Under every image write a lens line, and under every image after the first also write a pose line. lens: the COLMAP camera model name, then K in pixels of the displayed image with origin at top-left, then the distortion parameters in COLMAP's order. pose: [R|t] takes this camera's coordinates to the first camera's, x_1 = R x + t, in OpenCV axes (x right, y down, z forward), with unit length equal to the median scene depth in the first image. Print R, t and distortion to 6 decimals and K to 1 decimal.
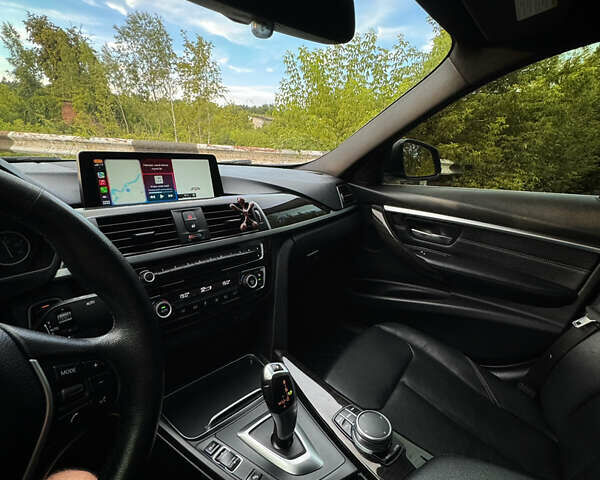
lens RADIAL K [[320.2, 0, 302.7], [0, 320.2, 239.1], [0, 0, 1]] dist [-0.003586, 0.003727]
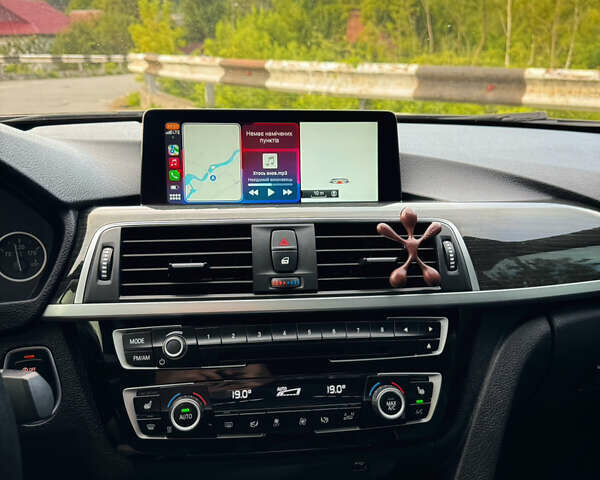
lens RADIAL K [[590.7, 0, 301.9], [0, 590.7, 234.0], [0, 0, 1]] dist [-0.000330, 0.000000]
pose [[0.767754, 0.142638, -0.624667, 0.216086], [-0.151385, 0.987687, 0.039469, -0.108588], [0.622605, 0.064263, 0.779893, 0.264615]]
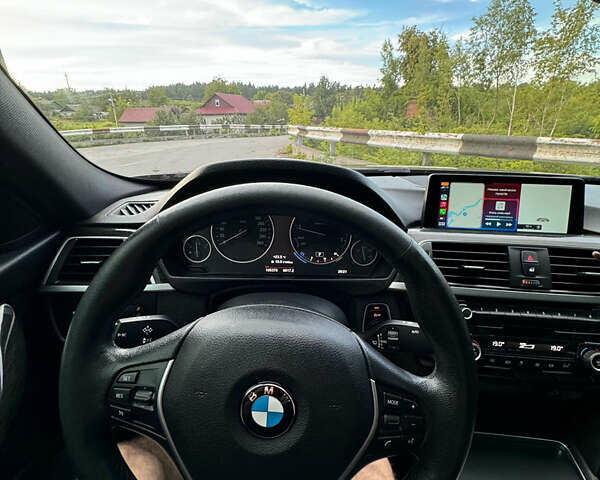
lens RADIAL K [[320.2, 0, 301.3], [0, 320.2, 239.9], [0, 0, 1]] dist [-0.003586, 0.003727]
pose [[0.613251, 0.227758, -0.756339, -0.084890], [-0.205479, 0.970560, 0.125661, -0.087177], [0.762693, 0.078350, 0.641997, -0.004616]]
